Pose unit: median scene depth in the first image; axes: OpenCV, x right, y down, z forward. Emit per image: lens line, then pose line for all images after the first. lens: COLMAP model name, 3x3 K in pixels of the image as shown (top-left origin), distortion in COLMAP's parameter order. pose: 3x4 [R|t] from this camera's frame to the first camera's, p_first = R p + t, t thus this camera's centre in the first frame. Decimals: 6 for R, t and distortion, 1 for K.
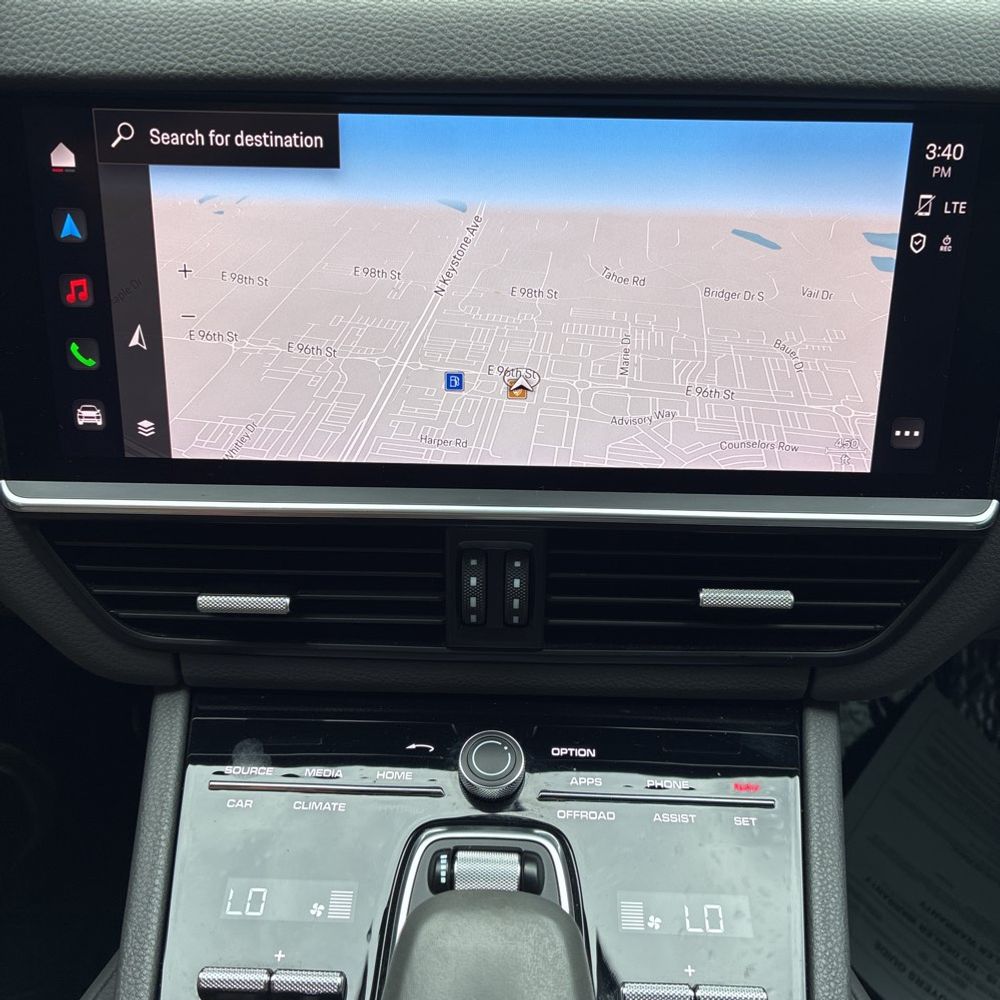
lens RADIAL K [[1001.5, 0, 503.5], [0, 1001.5, 477.6], [0, 0, 1]] dist [0.011797, -0.012712]
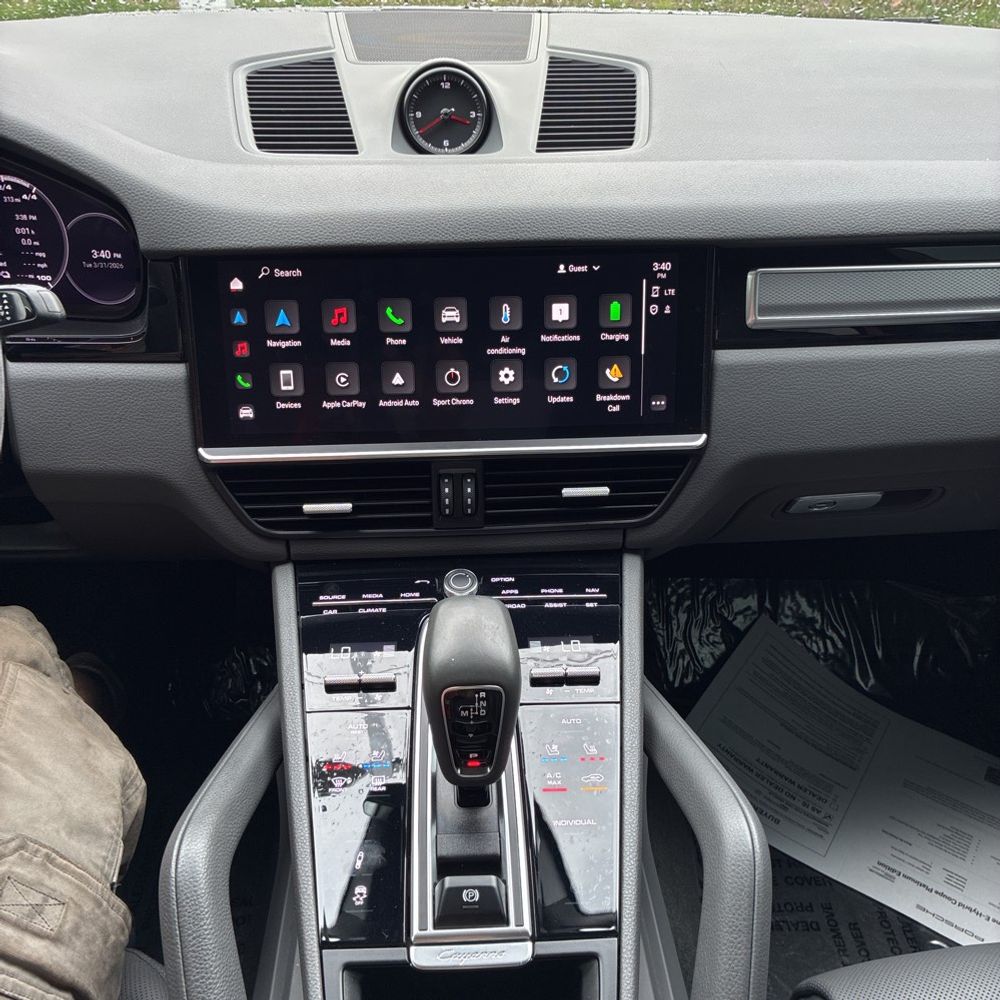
lens RADIAL K [[995.5, 0, 500.0], [0, 995.5, 500.0], [0, 0, 1]] dist [0.029725, -0.017706]
pose [[0.996288, -0.050956, 0.069380, -0.062010], [0.053043, 0.998183, -0.028573, 0.184124], [-0.067798, 0.032147, 0.997181, -0.935557]]
